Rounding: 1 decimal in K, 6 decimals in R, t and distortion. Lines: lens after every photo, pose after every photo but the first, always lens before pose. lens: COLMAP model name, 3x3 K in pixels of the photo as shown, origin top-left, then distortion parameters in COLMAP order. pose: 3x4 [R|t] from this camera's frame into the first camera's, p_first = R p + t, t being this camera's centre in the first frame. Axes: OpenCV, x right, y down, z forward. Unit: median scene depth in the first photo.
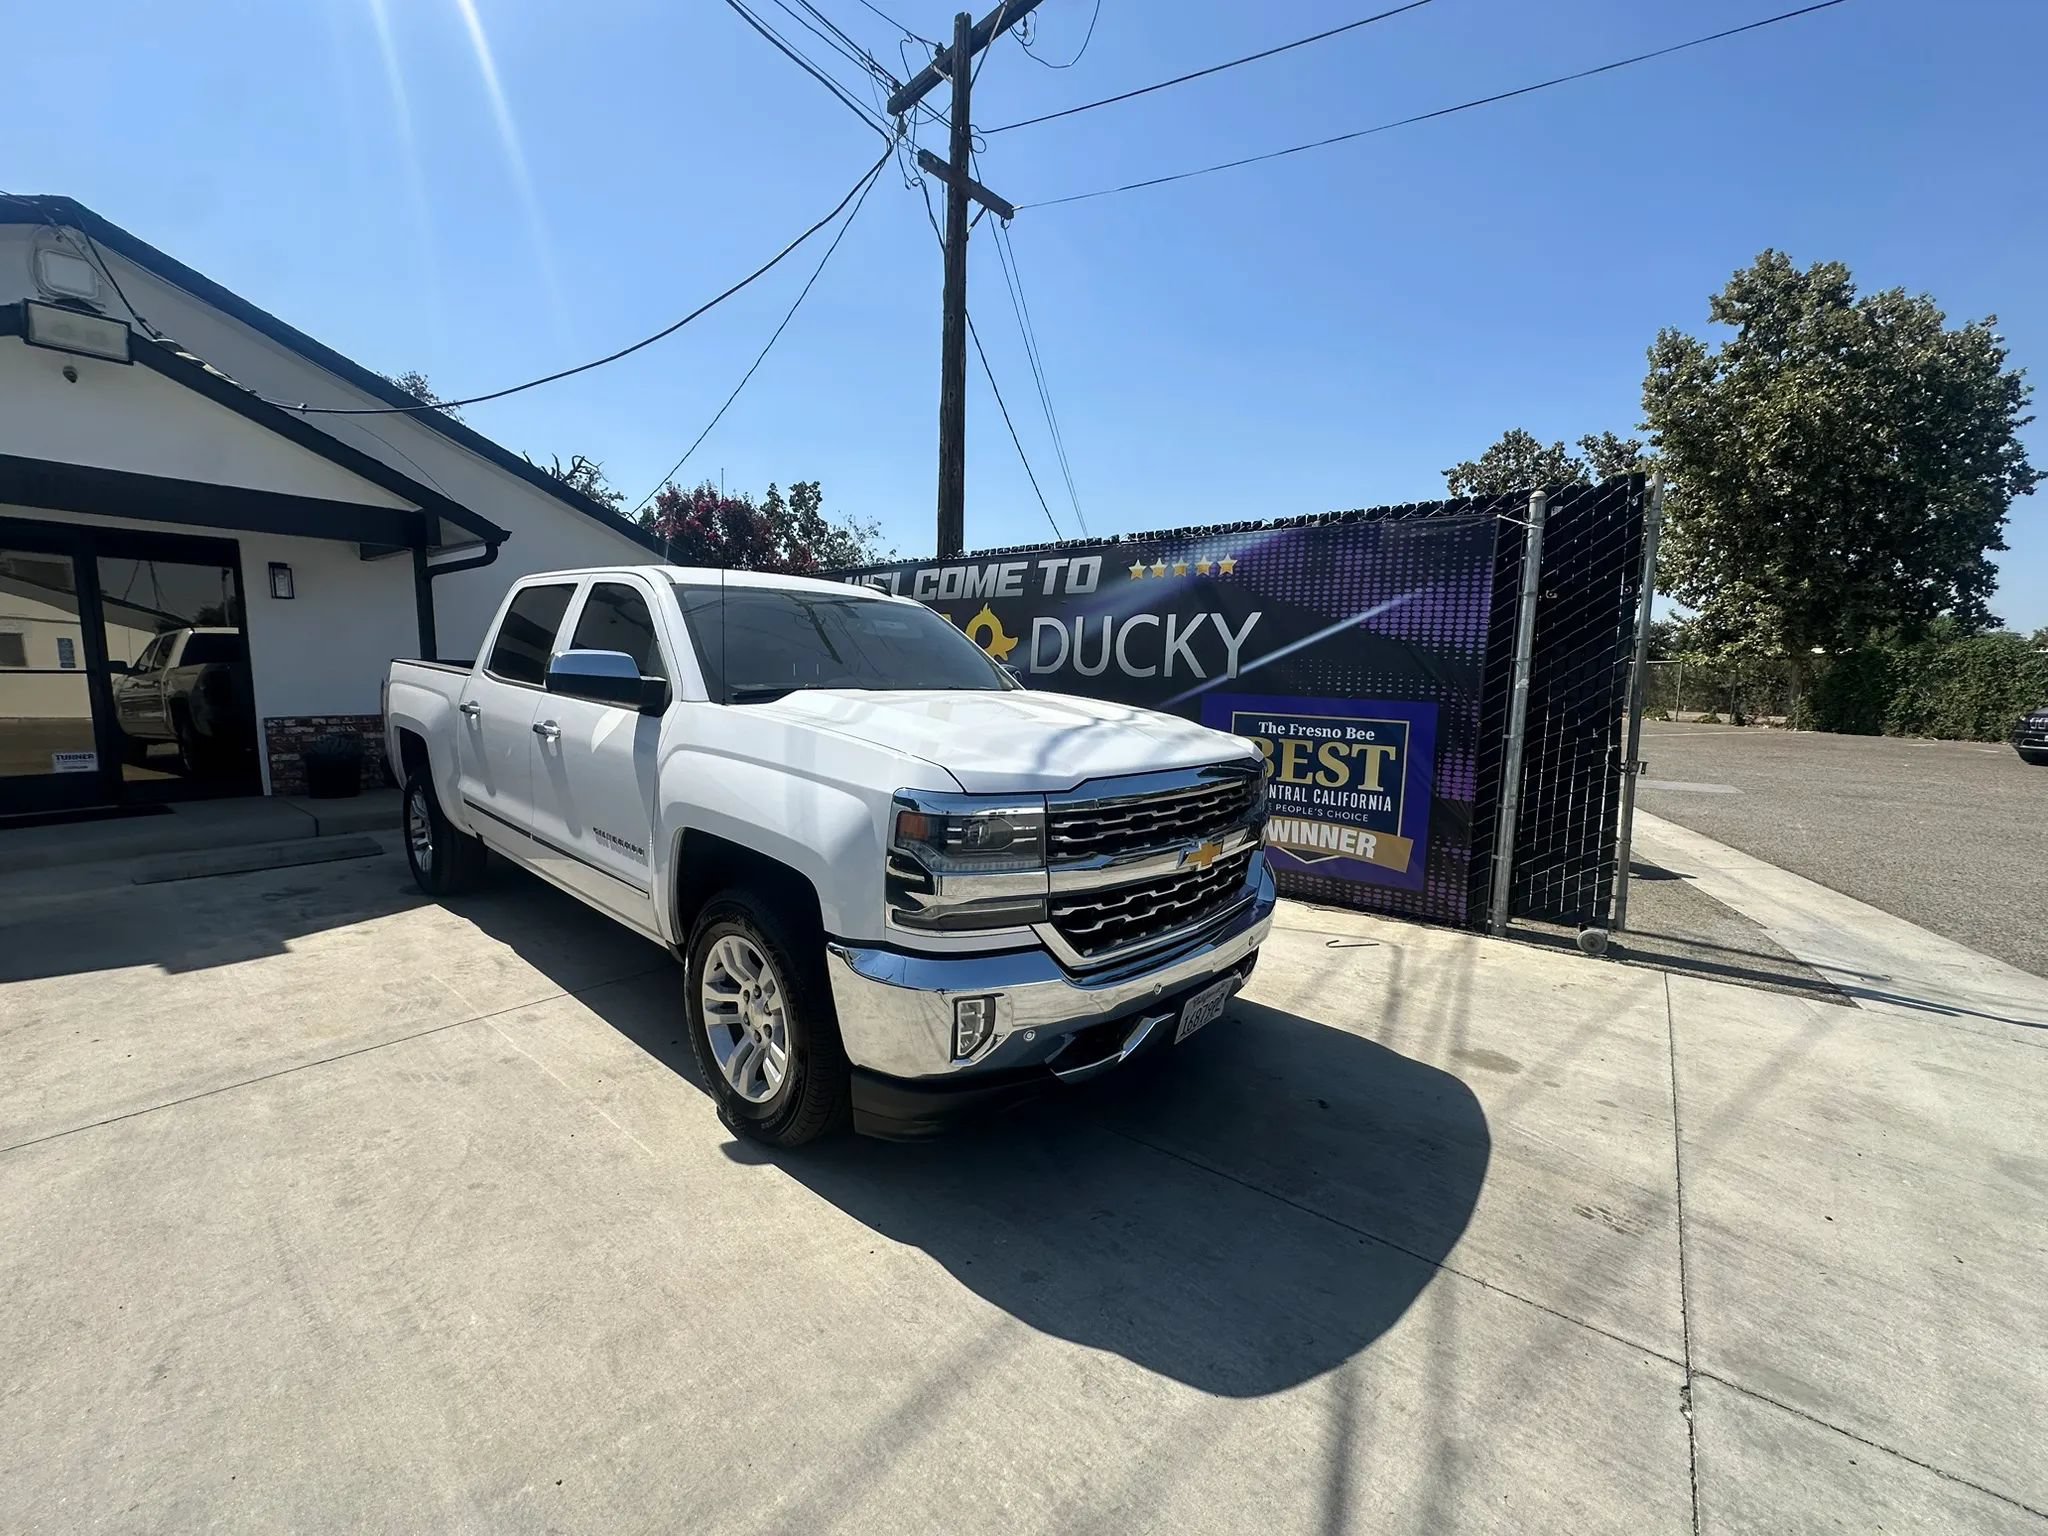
lens RADIAL K [[817.4, 0, 1022.6], [0, 817.4, 770.8], [0, 0, 1]] dist [-0.005606, 0.001013]
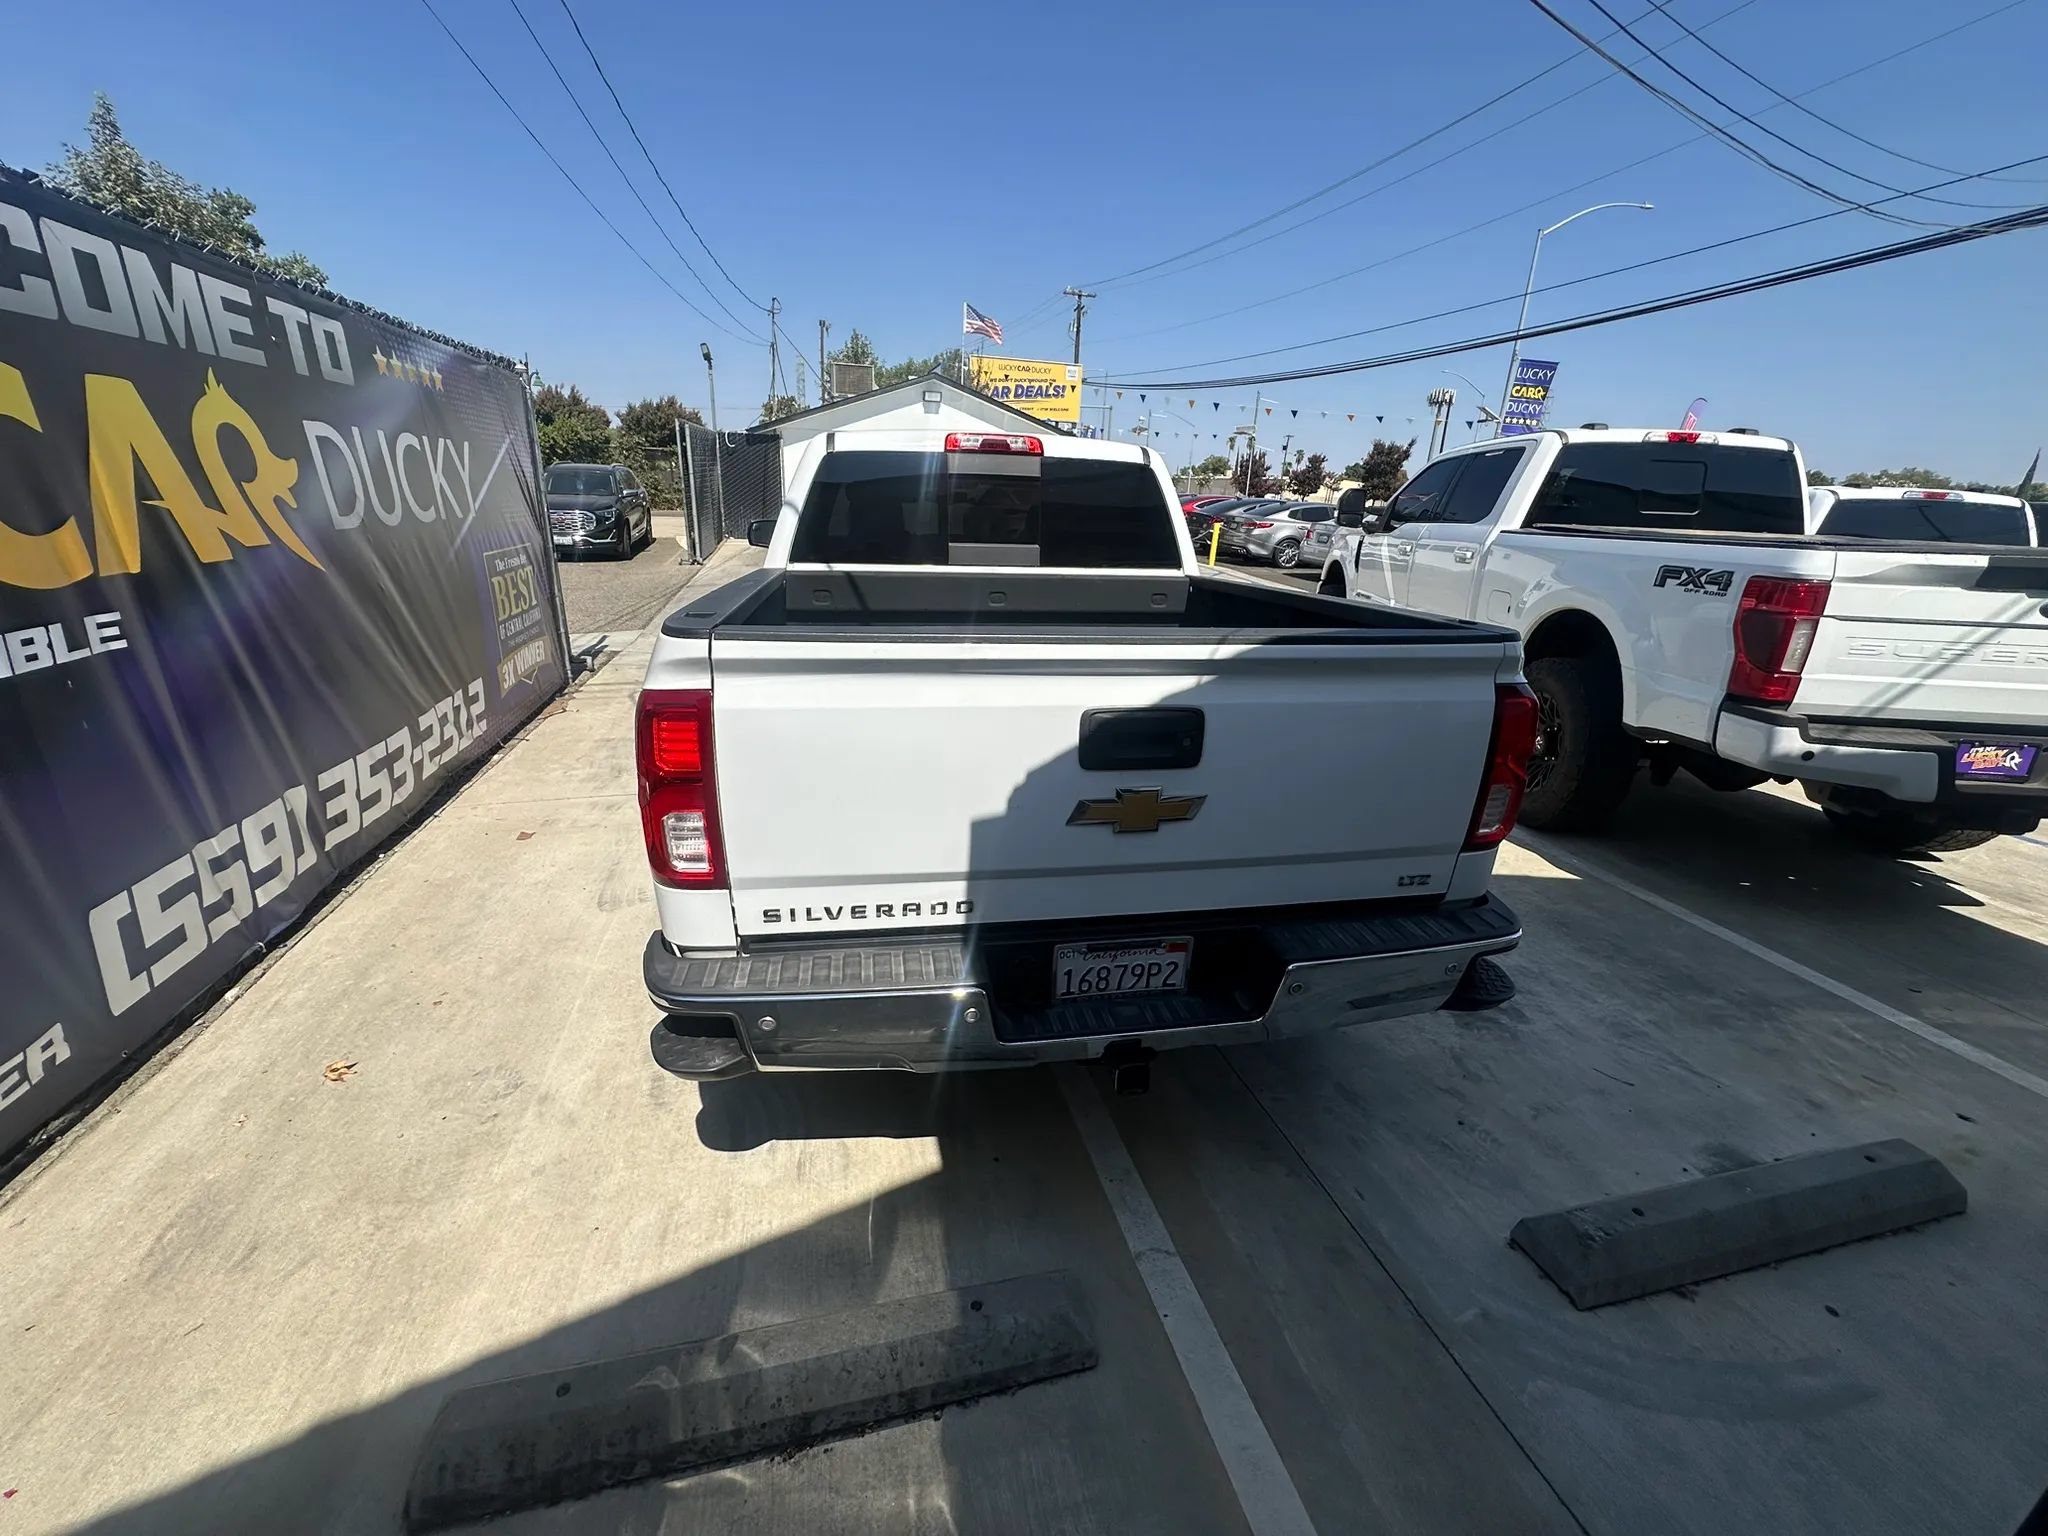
lens RADIAL K [[817.4, 0, 1021.5], [0, 817.4, 770.1], [0, 0, 1]] dist [-0.005606, 0.001013]
pose [[-0.785727, -0.246205, 0.567465, -0.891954], [0.022060, 0.905640, 0.423474, -0.251310], [-0.618180, 0.345253, -0.706154, 1.498460]]
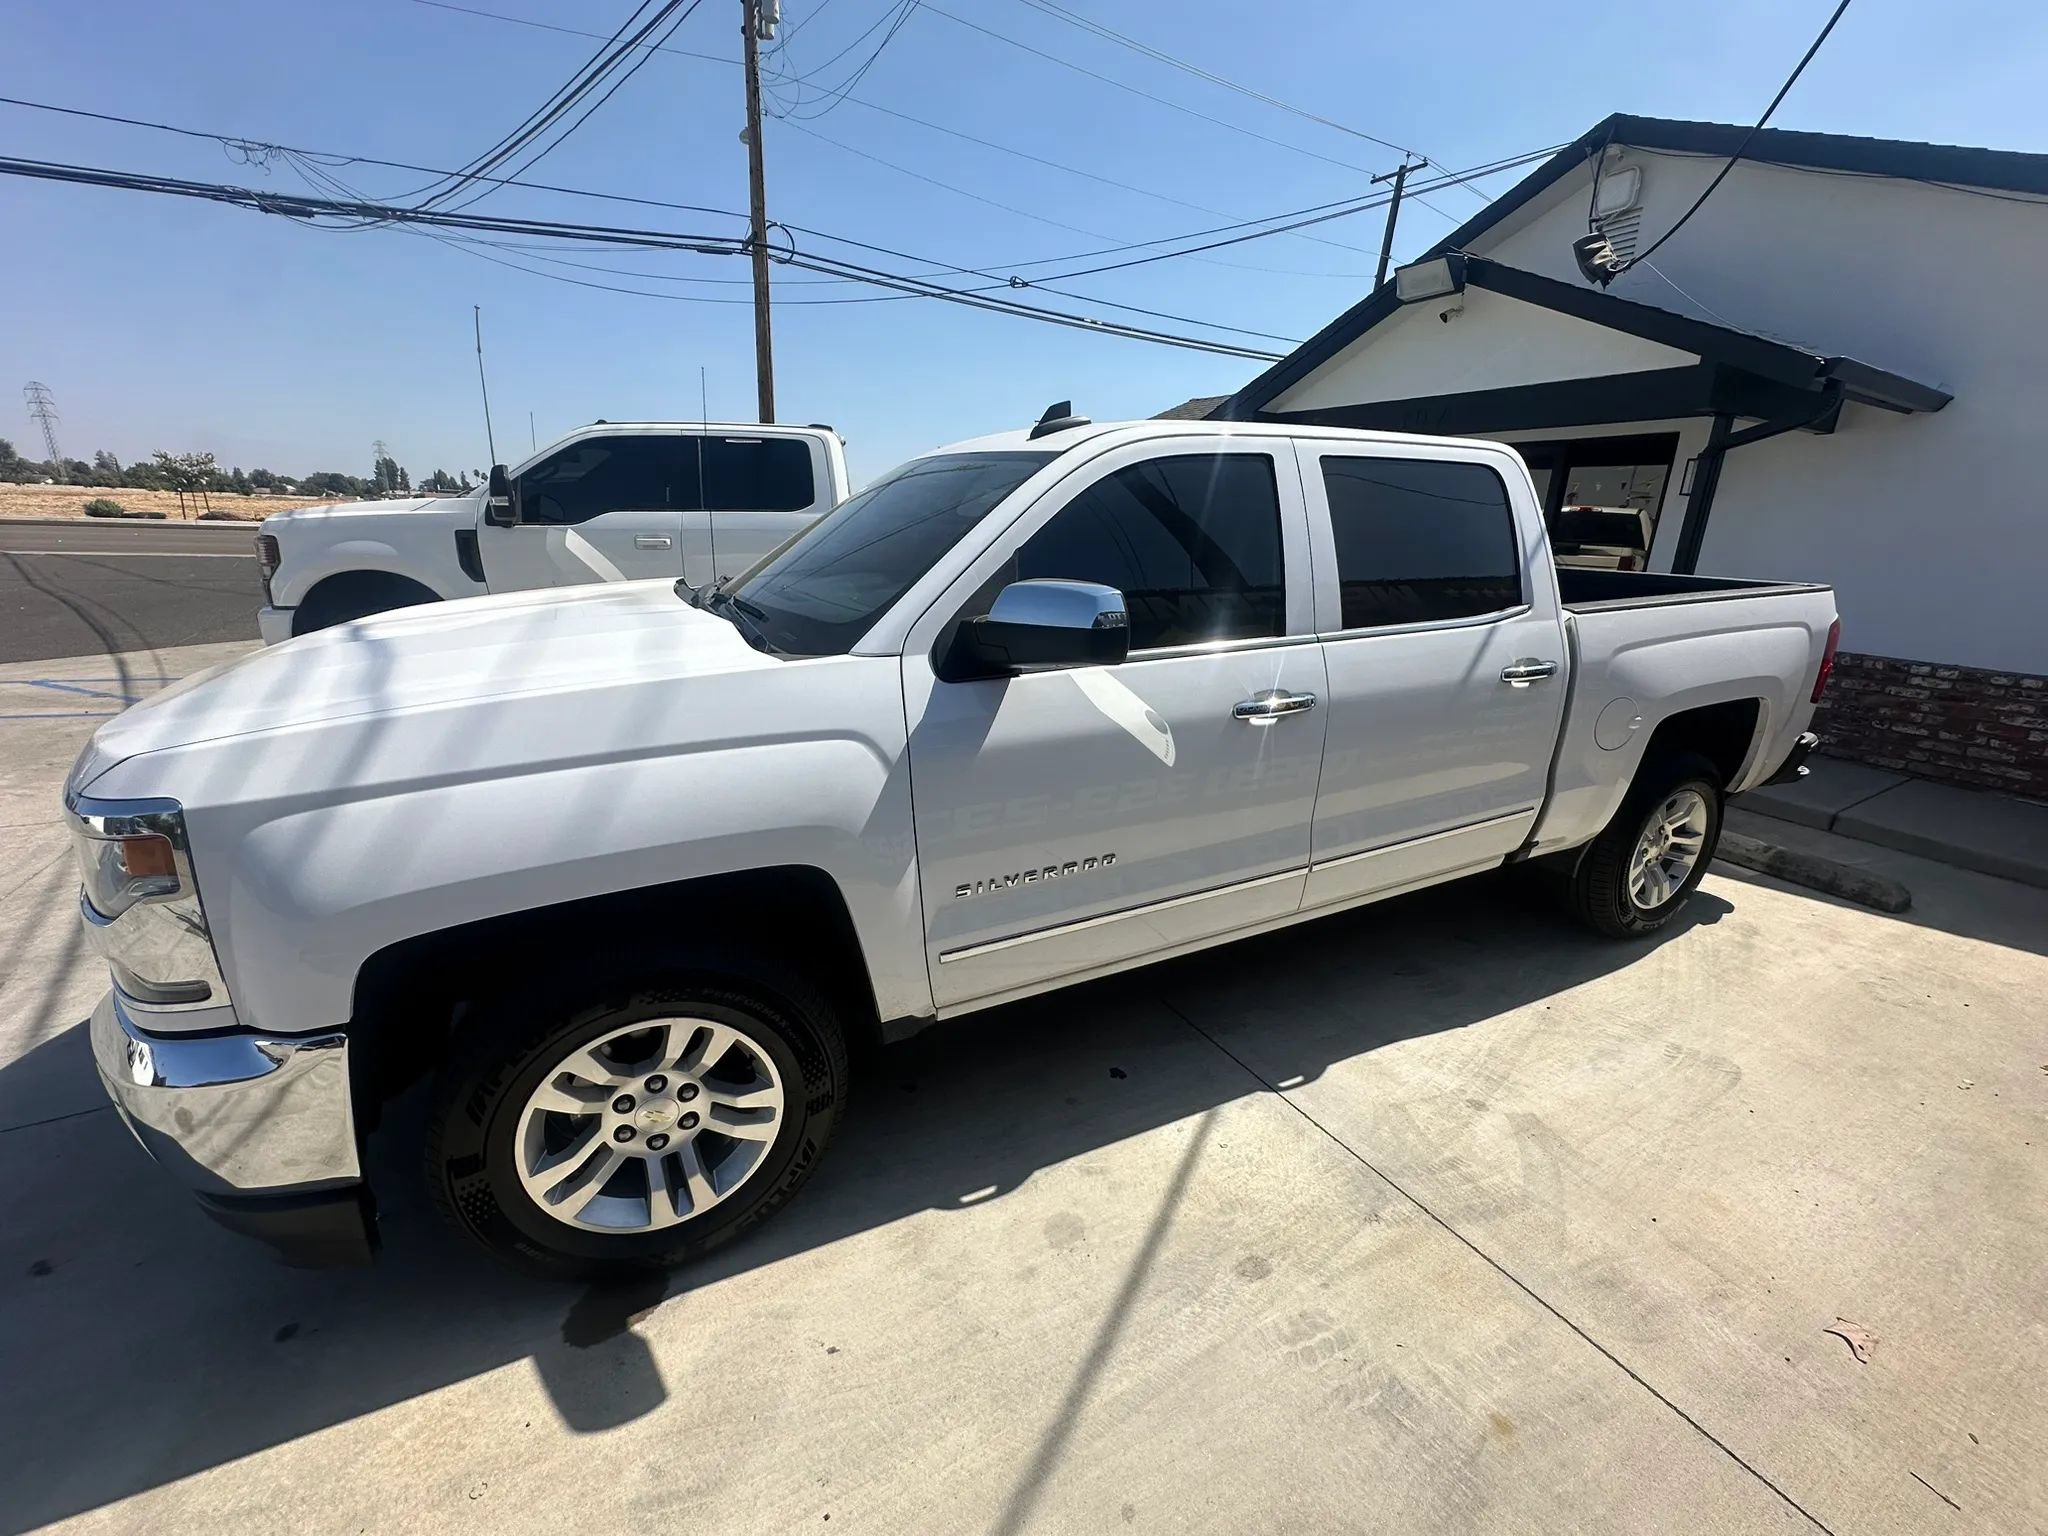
lens RADIAL K [[817.4, 0, 1021.0], [0, 817.4, 769.6], [0, 0, 1]] dist [-0.005606, 0.001013]
pose [[-0.385277, 0.236542, -0.891970, 0.301432], [-0.151202, 0.937344, 0.313885, -0.143659], [0.910330, 0.255801, -0.325371, 0.992459]]
